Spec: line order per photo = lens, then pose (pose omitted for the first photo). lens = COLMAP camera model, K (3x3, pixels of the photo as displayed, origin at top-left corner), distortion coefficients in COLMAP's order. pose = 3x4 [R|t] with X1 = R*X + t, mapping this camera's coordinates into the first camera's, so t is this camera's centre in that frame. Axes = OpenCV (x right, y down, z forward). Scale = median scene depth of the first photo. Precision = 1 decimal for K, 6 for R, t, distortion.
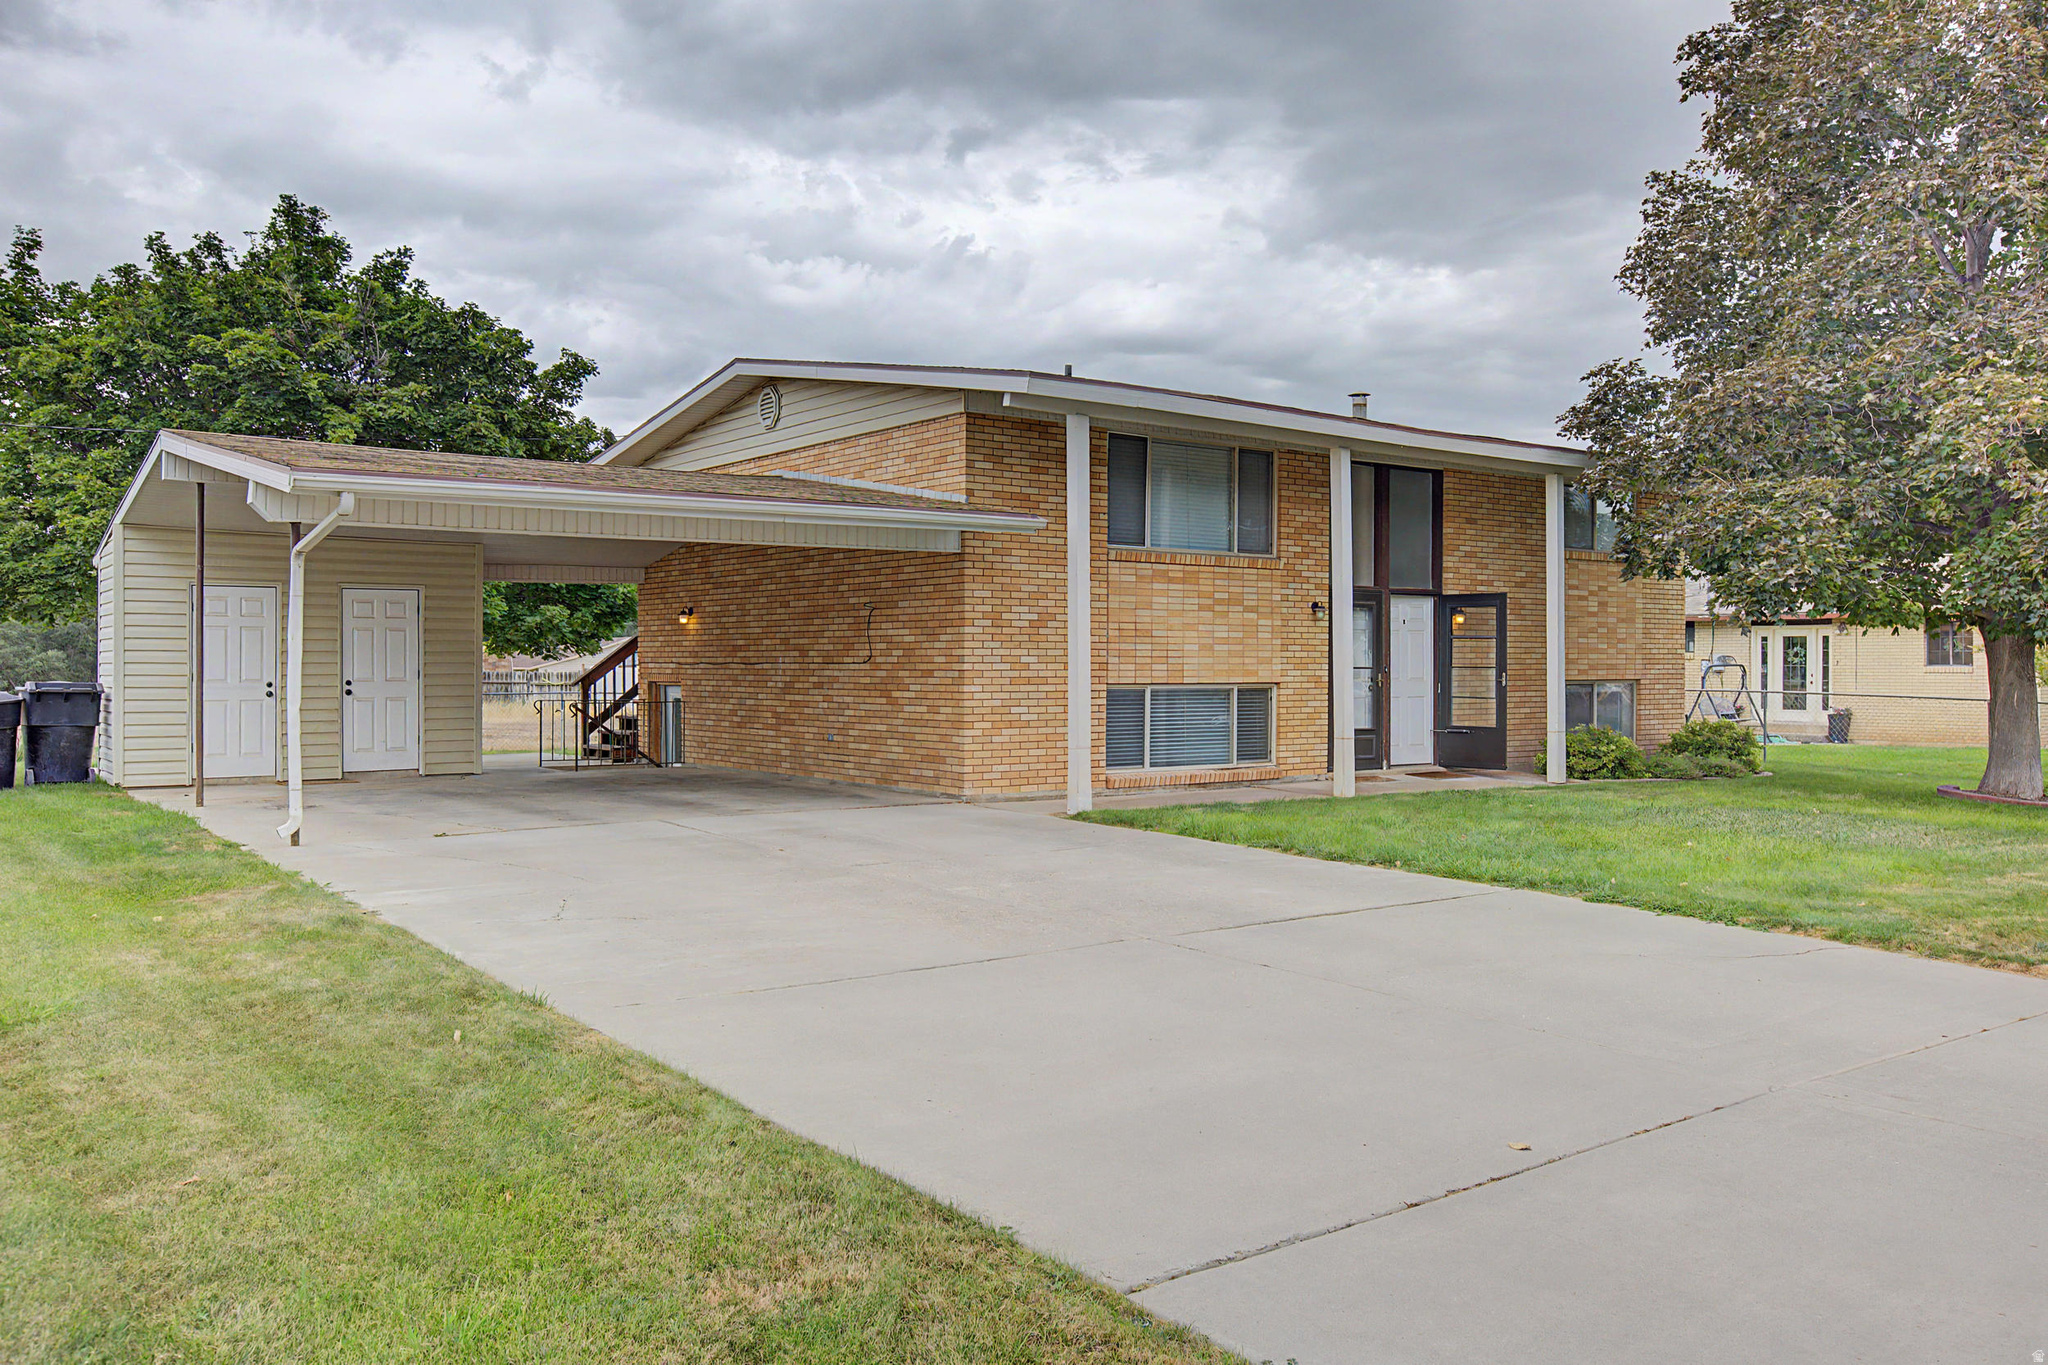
lens RADIAL K [[1608.3, 0, 1025.0], [0, 1608.3, 677.3], [0, 0, 1]] dist [0.003090, 0.001806]
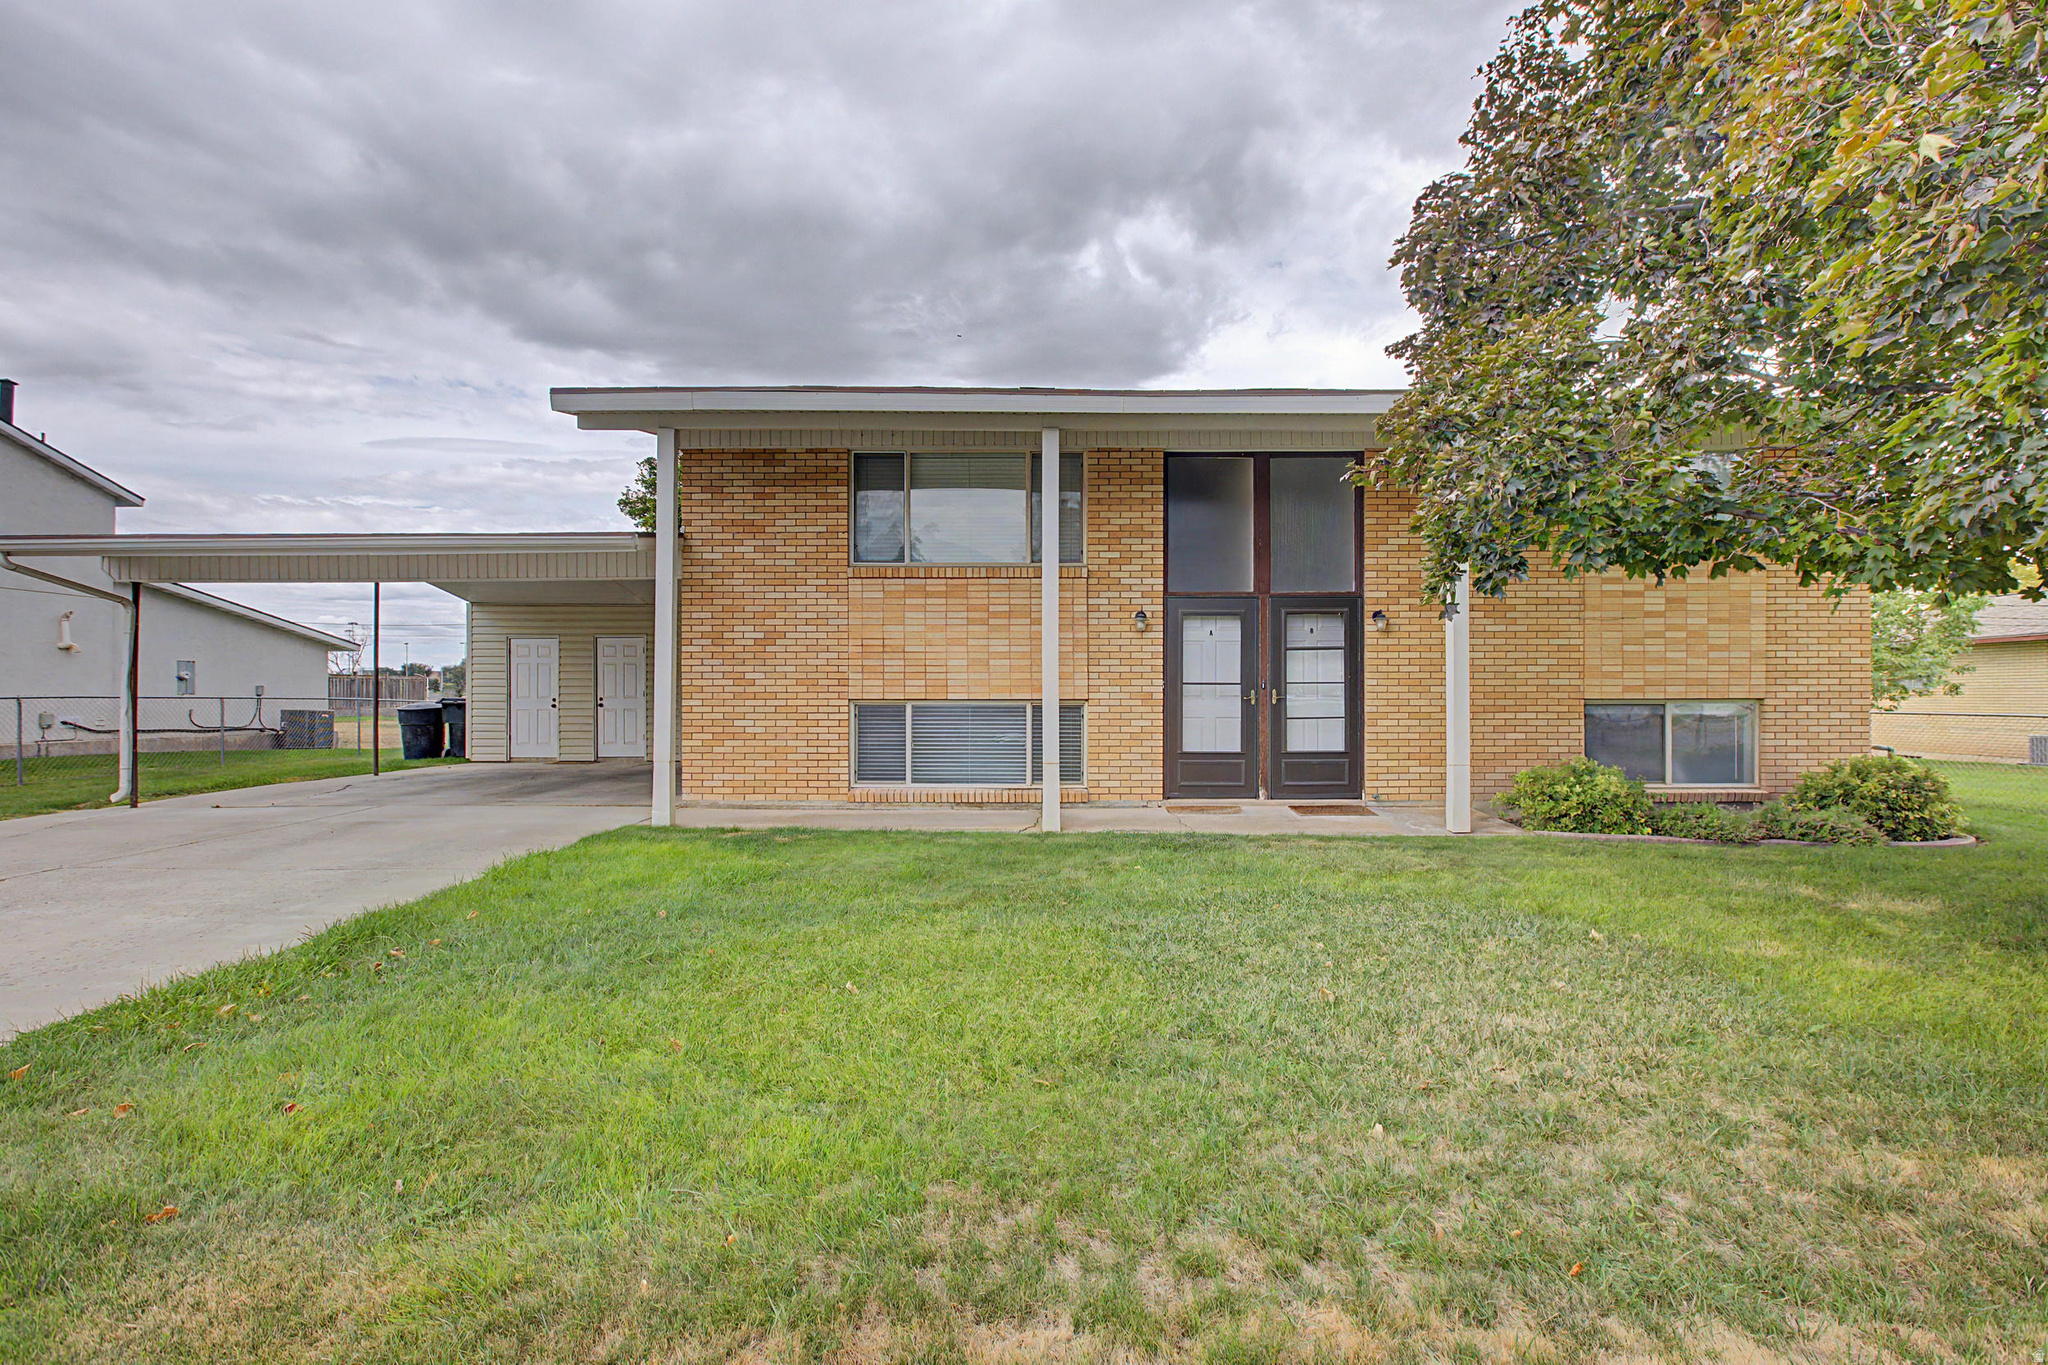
lens RADIAL K [[932.6, 0, 1022.7], [0, 932.6, 694.9], [0, 0, 1]] dist [0.000633, 0.000159]
pose [[0.794705, -0.001392, -0.606994, 0.457637], [-0.003946, 0.999964, -0.007459, 0.004888], [0.606983, 0.008322, 0.794672, 0.549402]]
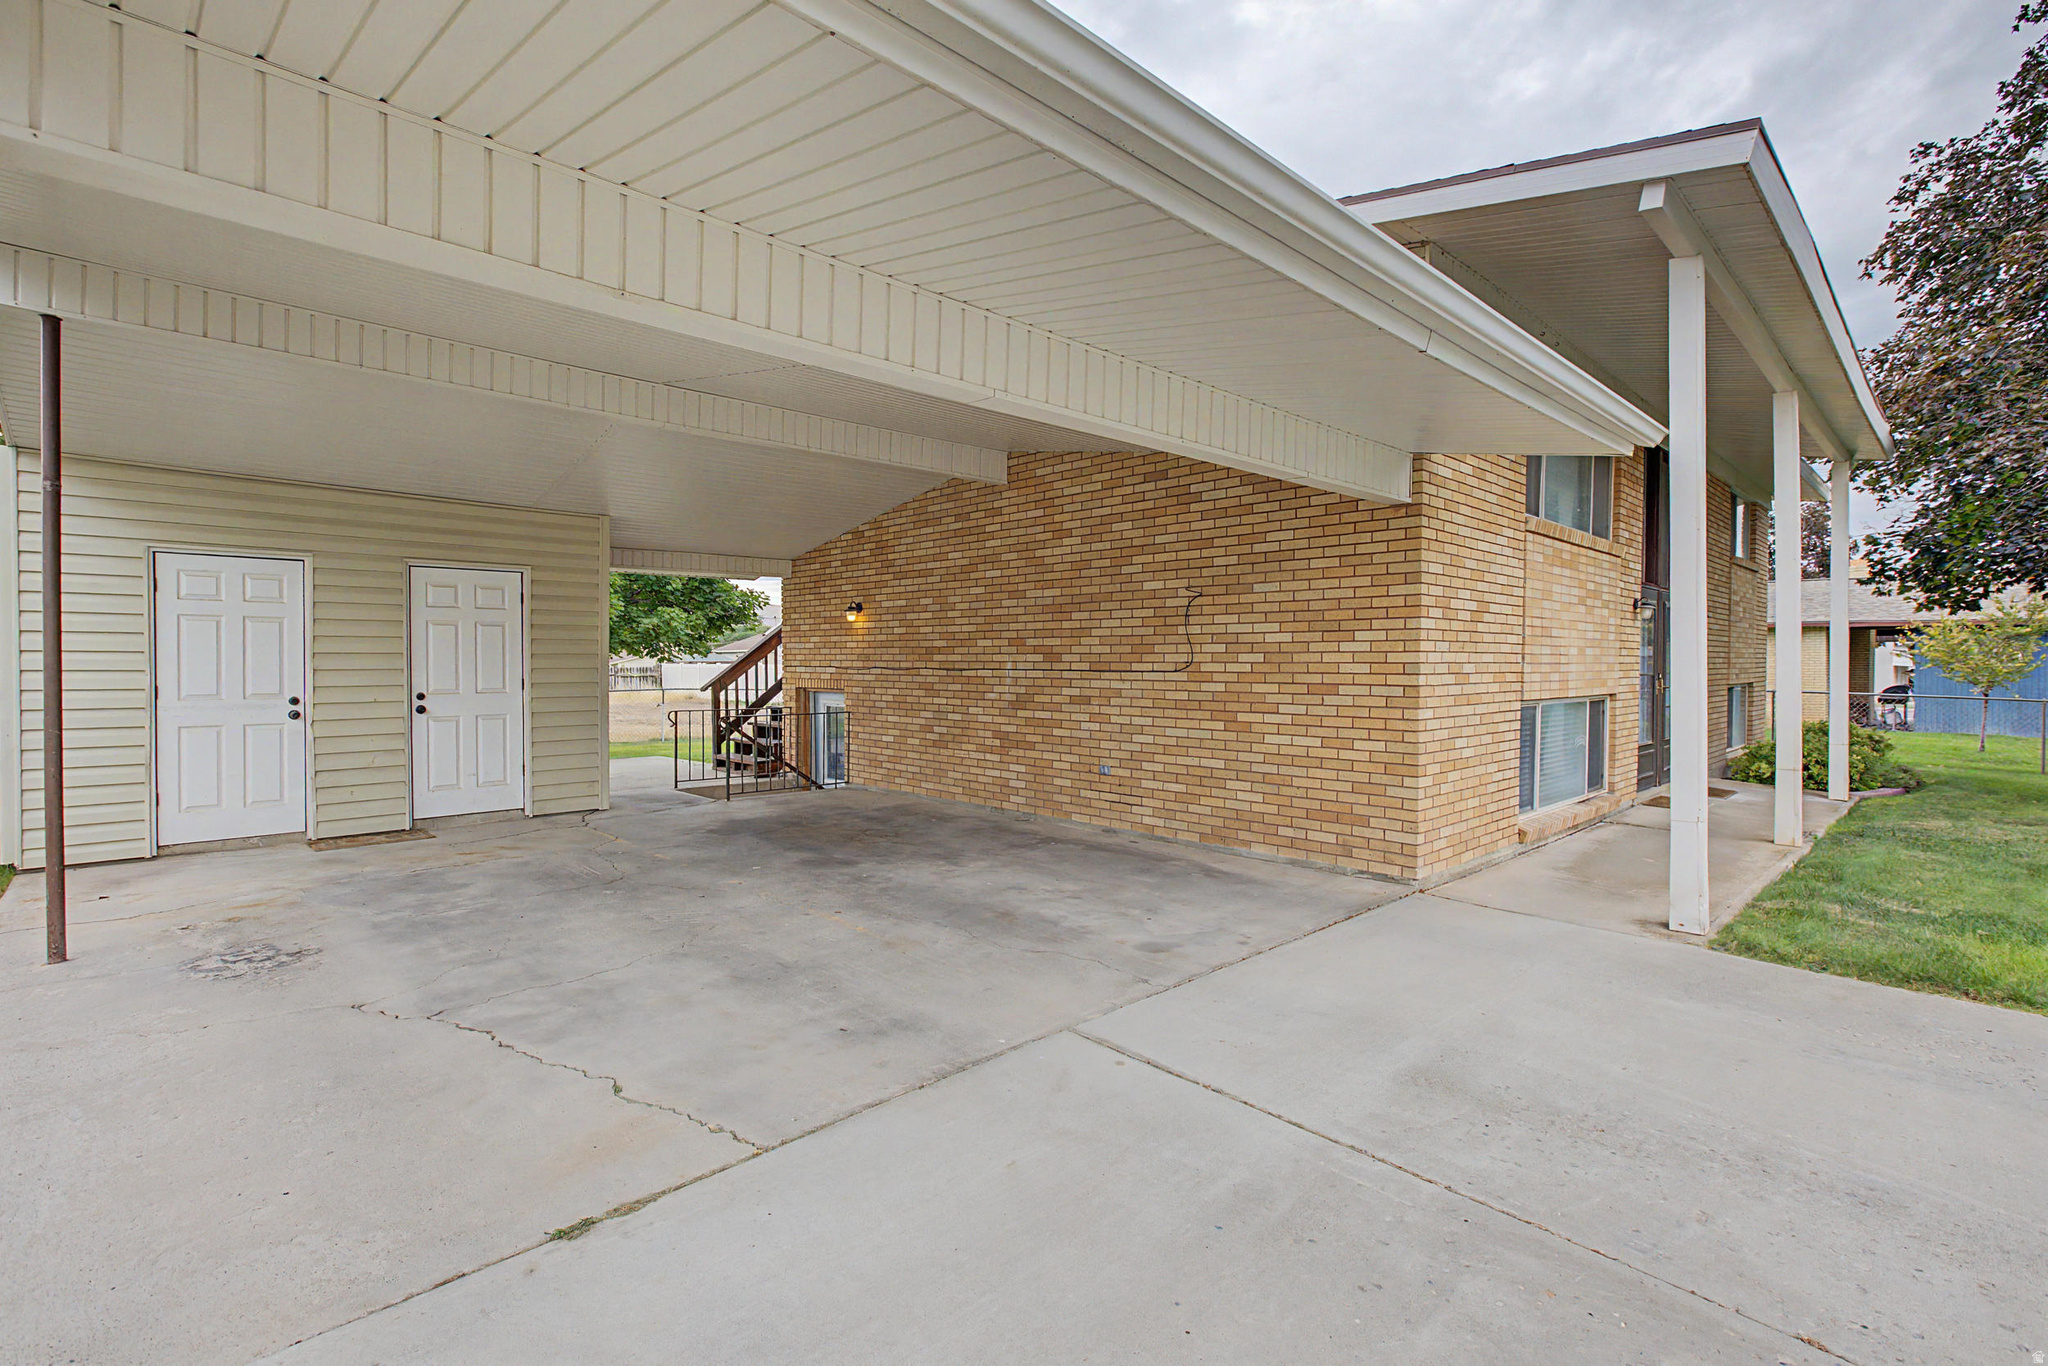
lens RADIAL K [[932.6, 0, 1025.2], [0, 932.6, 673.7], [0, 0, 1]] dist [0.000633, 0.000159]
pose [[0.992185, 0.000137, 0.124777, -0.206743], [-0.000833, 0.999984, 0.005526, -0.009647], [-0.124775, -0.005587, 0.992169, 0.560191]]
